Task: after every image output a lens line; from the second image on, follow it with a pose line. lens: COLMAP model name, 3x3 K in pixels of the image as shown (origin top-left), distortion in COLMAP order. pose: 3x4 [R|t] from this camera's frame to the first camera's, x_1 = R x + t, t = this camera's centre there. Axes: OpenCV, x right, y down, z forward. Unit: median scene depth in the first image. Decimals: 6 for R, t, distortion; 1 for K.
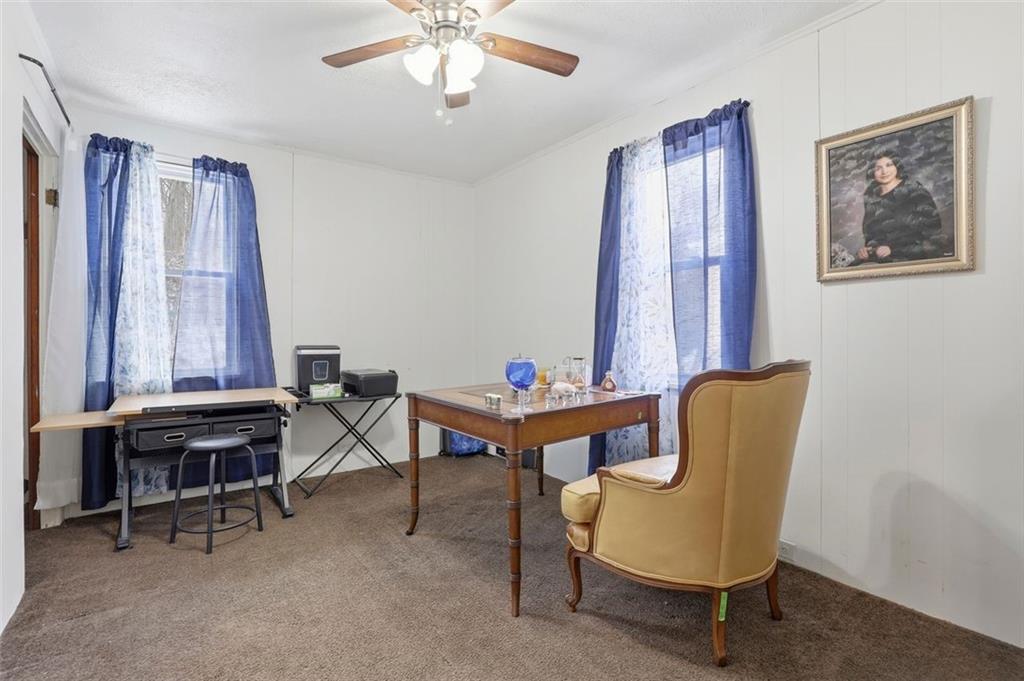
lens RADIAL K [[474.7, 0, 514.1], [0, 474.7, 336.4], [0, 0, 1]] dist [-0.028898, 0.007369]
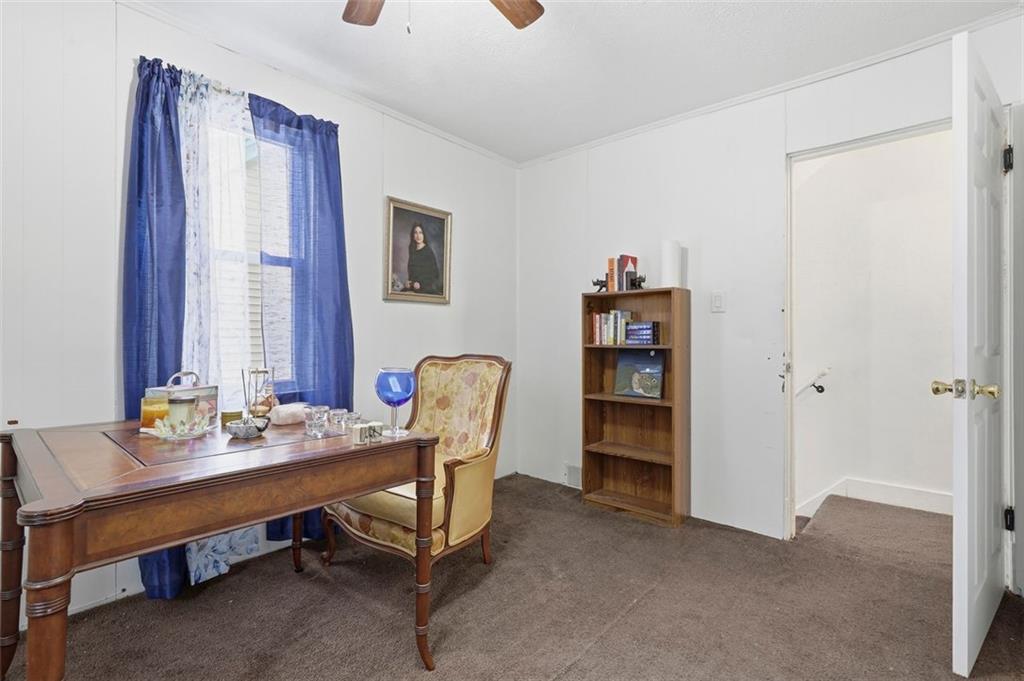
lens RADIAL K [[474.7, 0, 514.1], [0, 474.7, 336.4], [0, 0, 1]] dist [-0.028898, 0.007369]
pose [[-0.215138, 0.006305, 0.976563, -0.838757], [0.003574, 0.999978, -0.005669, 0.000301], [-0.976577, 0.002270, -0.215155, 1.013287]]
